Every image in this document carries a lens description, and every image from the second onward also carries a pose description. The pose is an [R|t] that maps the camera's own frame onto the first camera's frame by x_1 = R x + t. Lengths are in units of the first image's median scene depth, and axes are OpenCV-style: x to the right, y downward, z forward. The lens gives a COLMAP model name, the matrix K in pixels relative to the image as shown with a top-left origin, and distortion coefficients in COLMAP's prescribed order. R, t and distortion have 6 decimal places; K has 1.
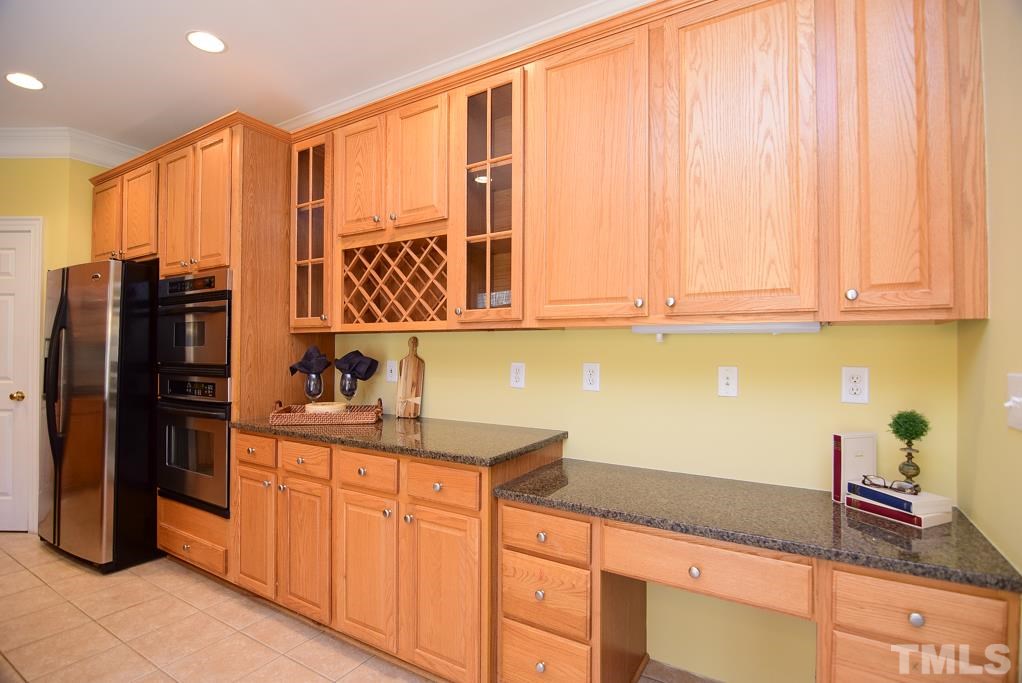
lens RADIAL K [[499.1, 0, 511.0], [0, 499.1, 341.5], [0, 0, 1]] dist [-0.013351, -0.000544]
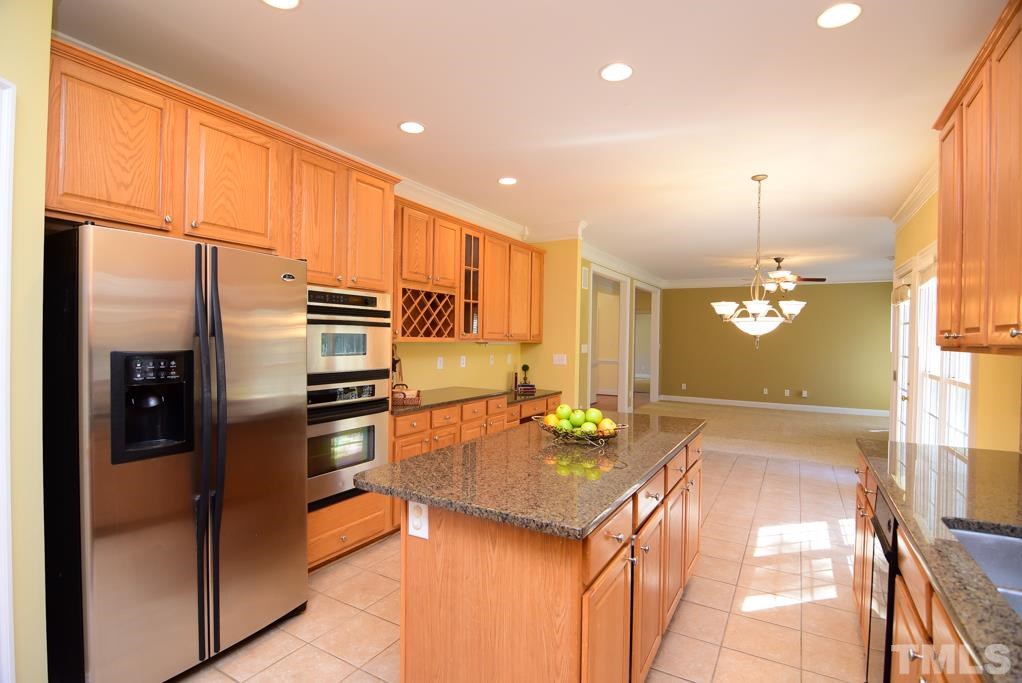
lens RADIAL K [[491.0, 0, 511.0], [0, 491.0, 341.5], [0, 0, 1]] dist [-0.000707, -0.000018]
pose [[-0.021122, -0.010158, 0.999725, -2.097872], [-0.029429, 0.999521, 0.009534, -0.052392], [-0.999344, -0.029220, -0.021411, 0.798669]]
